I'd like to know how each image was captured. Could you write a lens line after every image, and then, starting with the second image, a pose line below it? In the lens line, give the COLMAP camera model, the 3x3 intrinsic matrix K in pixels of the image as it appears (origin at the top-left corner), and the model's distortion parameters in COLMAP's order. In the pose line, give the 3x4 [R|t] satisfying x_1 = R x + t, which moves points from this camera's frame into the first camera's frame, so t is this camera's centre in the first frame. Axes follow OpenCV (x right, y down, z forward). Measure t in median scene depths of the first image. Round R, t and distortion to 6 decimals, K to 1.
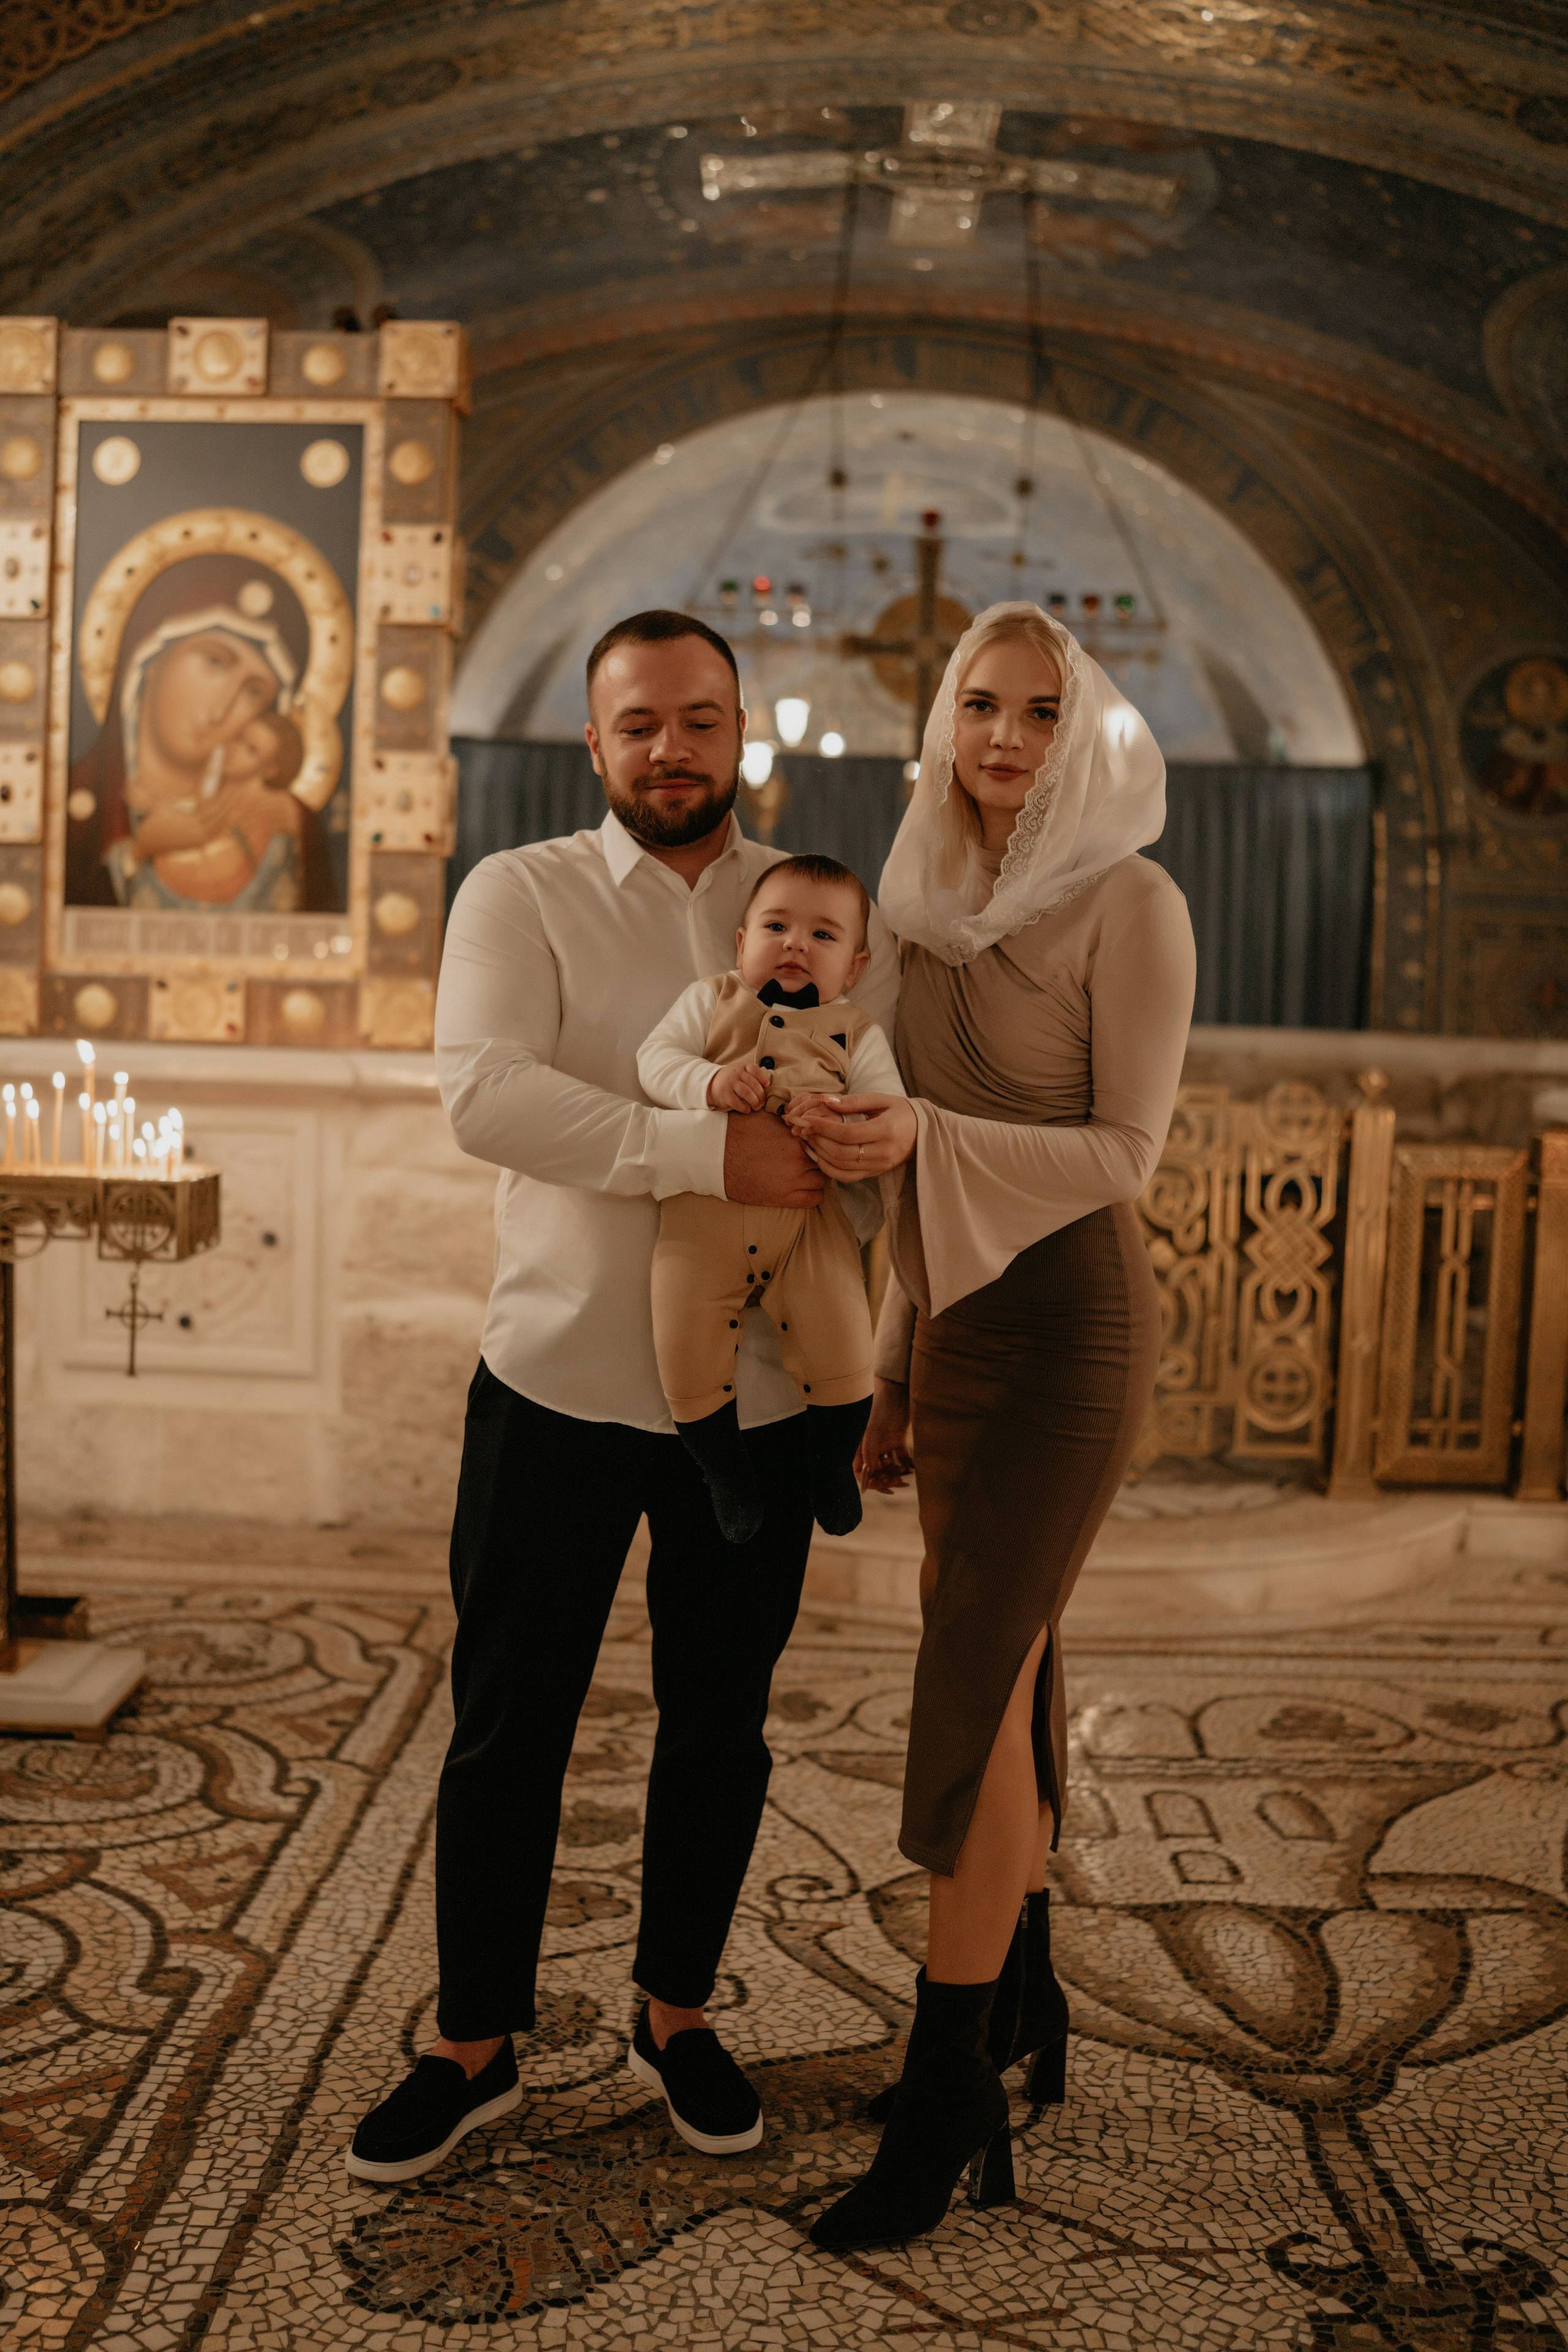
lens RADIAL K [[2425.9, 0, 793.5], [0, 2425.9, 1167.3], [0, 0, 1]] dist [-0.072862, 0.000000]
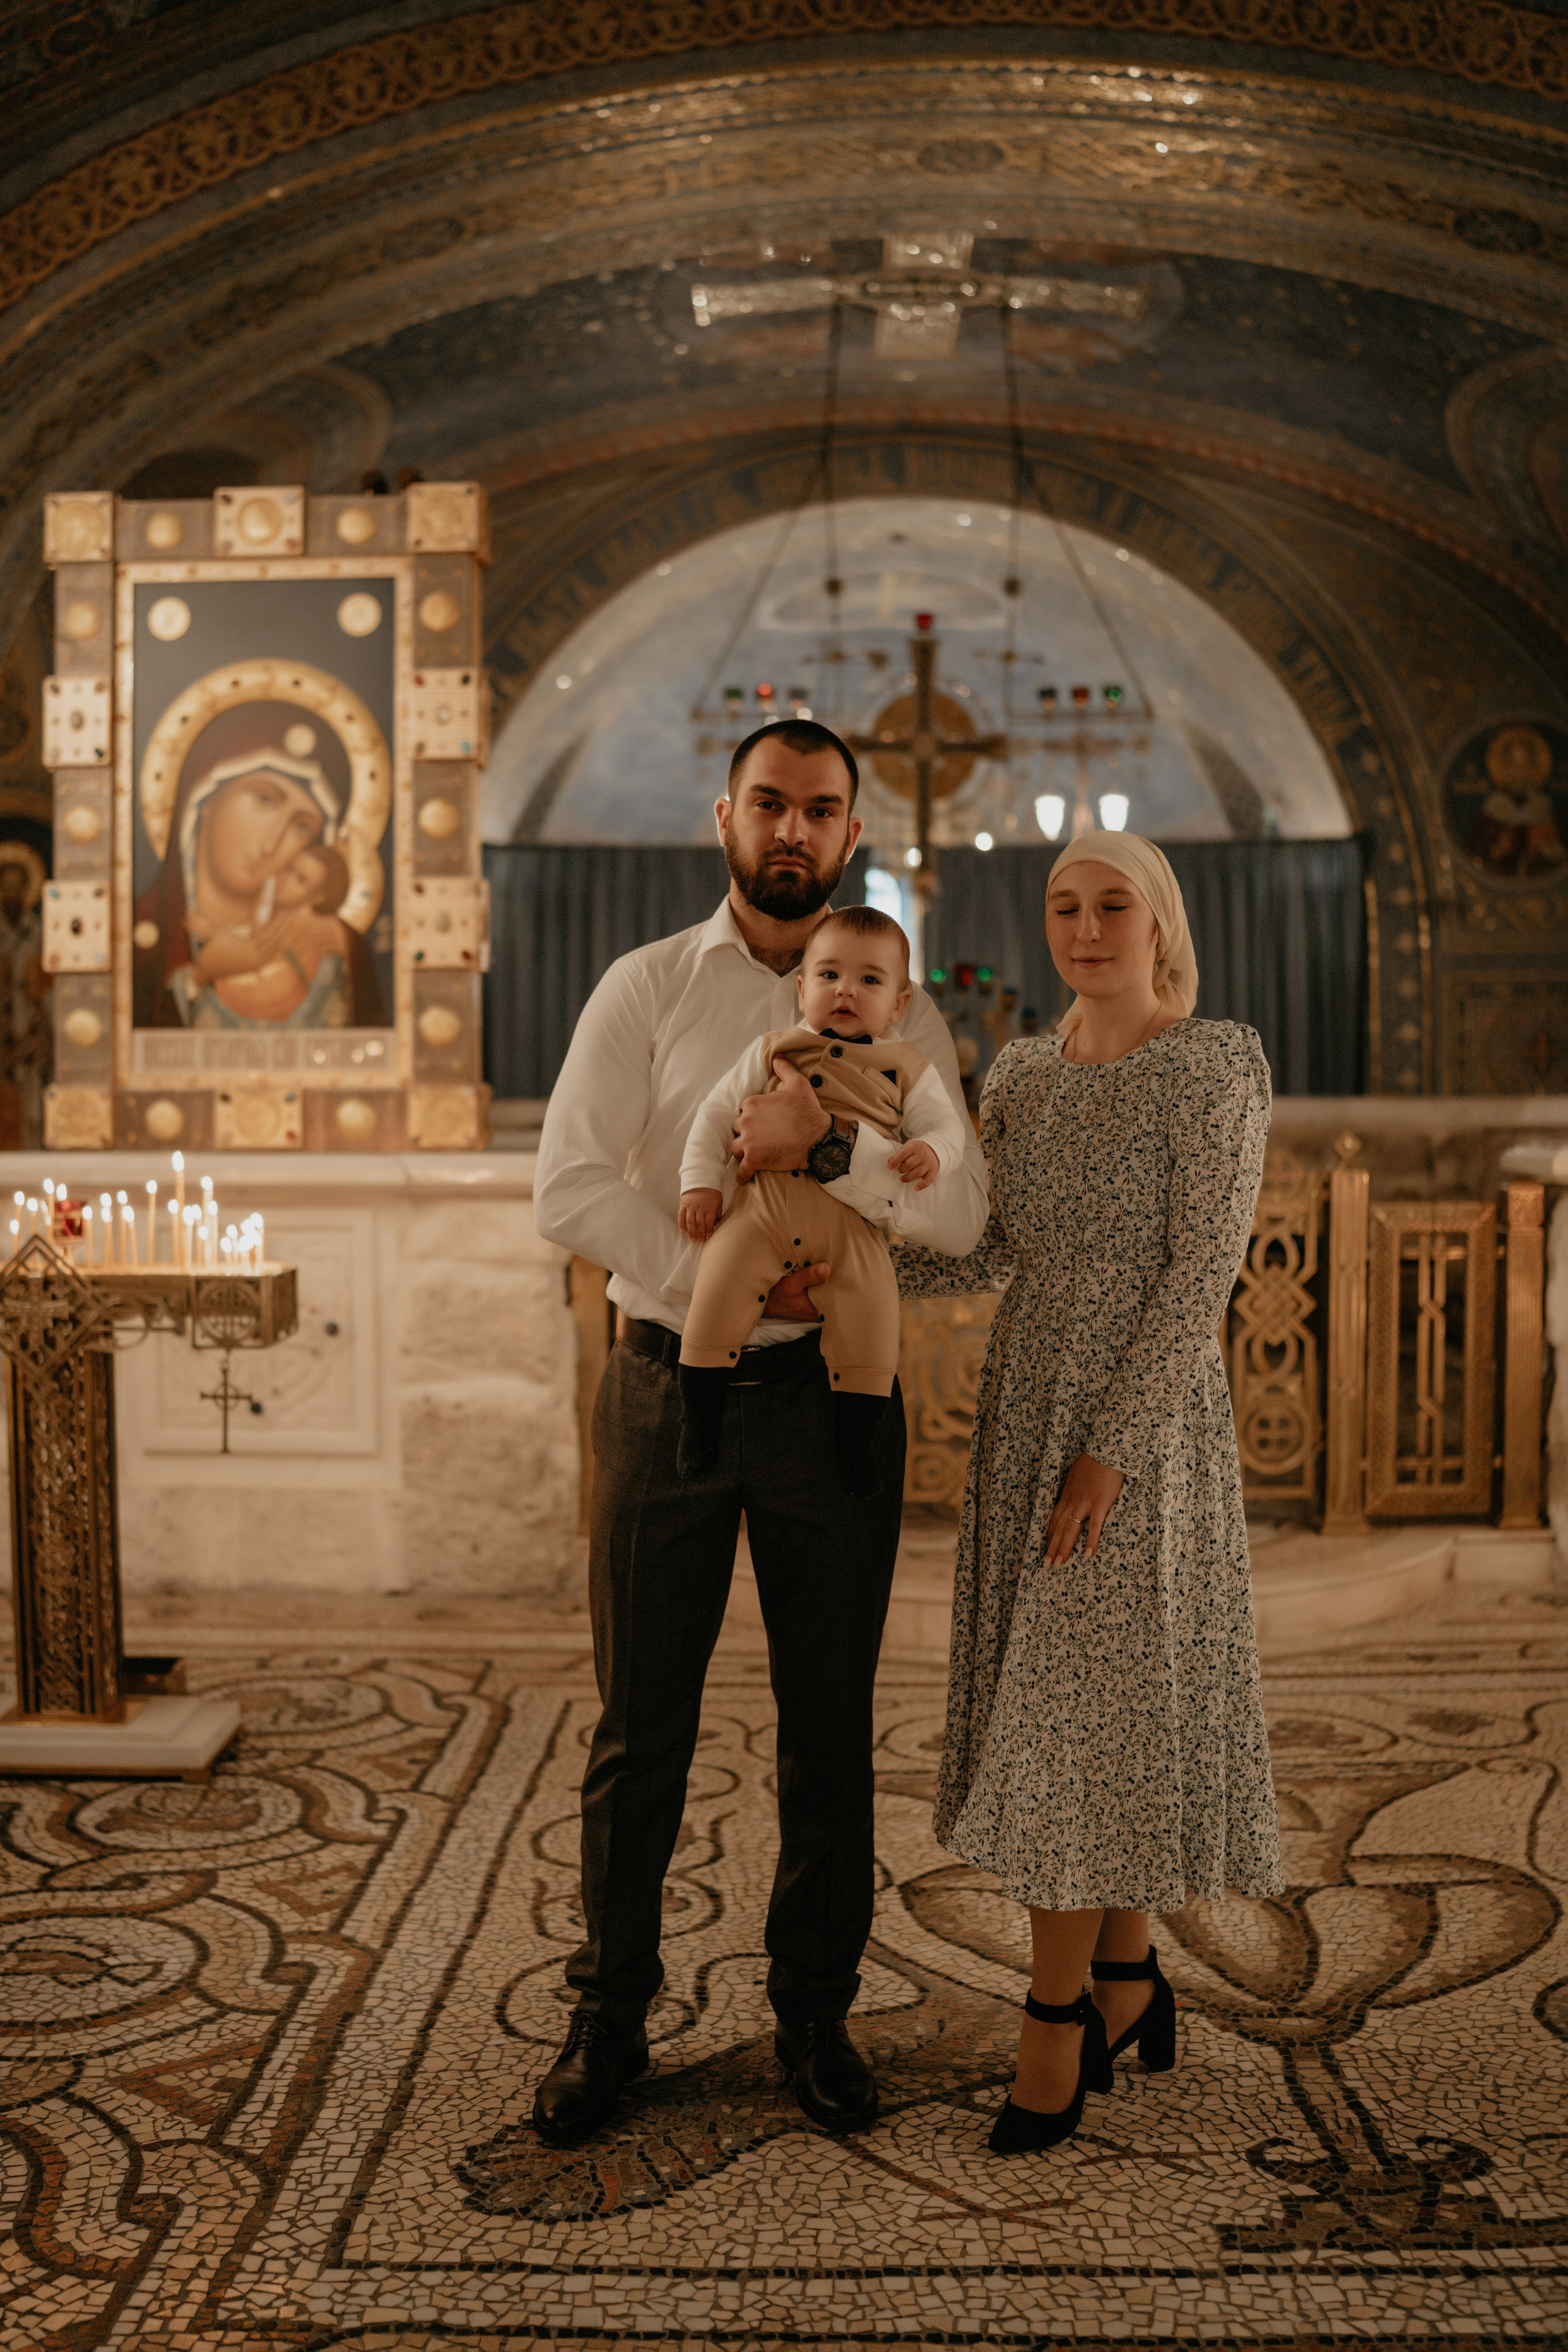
lens RADIAL K [[2425.9, 0, 775.9], [0, 2425.9, 1175.3], [0, 0, 1]] dist [-0.072862, 0.000000]
pose [[0.999188, -0.036971, -0.016001, 0.002008], [0.036469, 0.998866, -0.030604, 0.001840], [0.017114, 0.029996, 0.999403, -0.083741]]
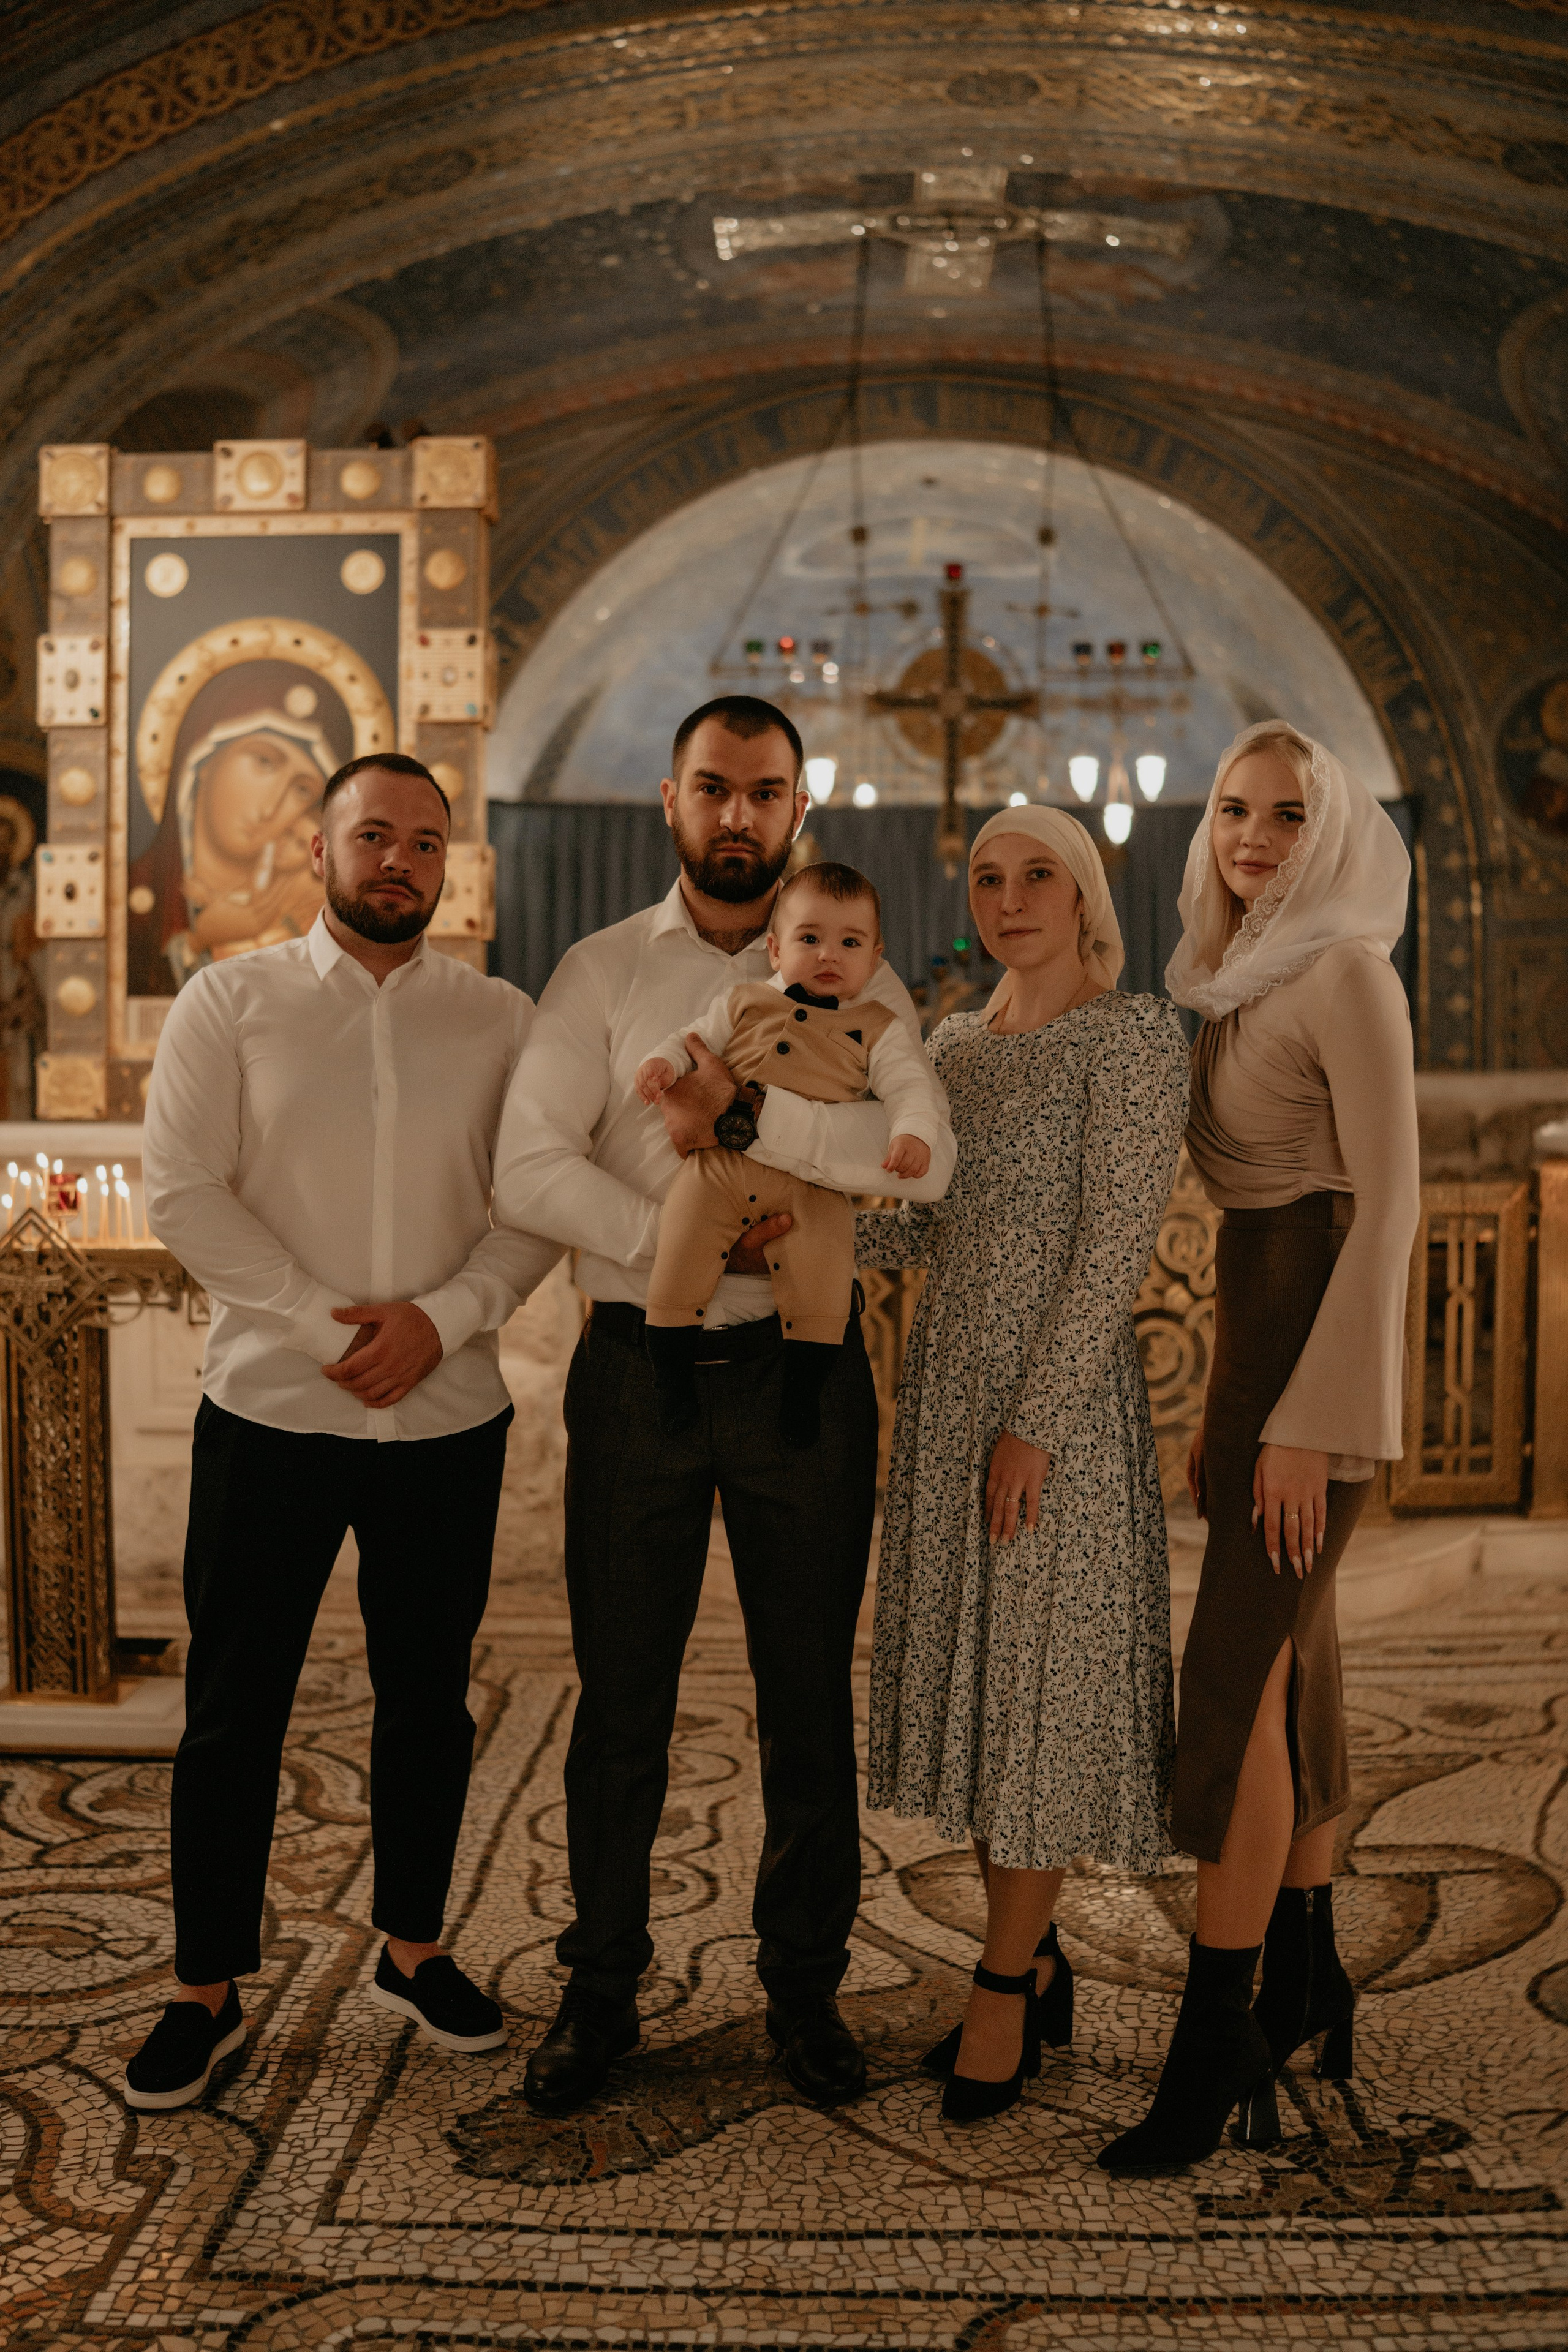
lens RADIAL K [[2567.3, 0, 788.7], [0, 2567.3, 1191.9], [0, 0, 1]] dist [-0.073262, 0.000000]
pose [[0.999351, -0.028761, -0.021700, 0.009372], [0.028463, 0.999498, -0.013914, 0.001577], [0.022089, 0.013288, 0.999668, -0.117549]]
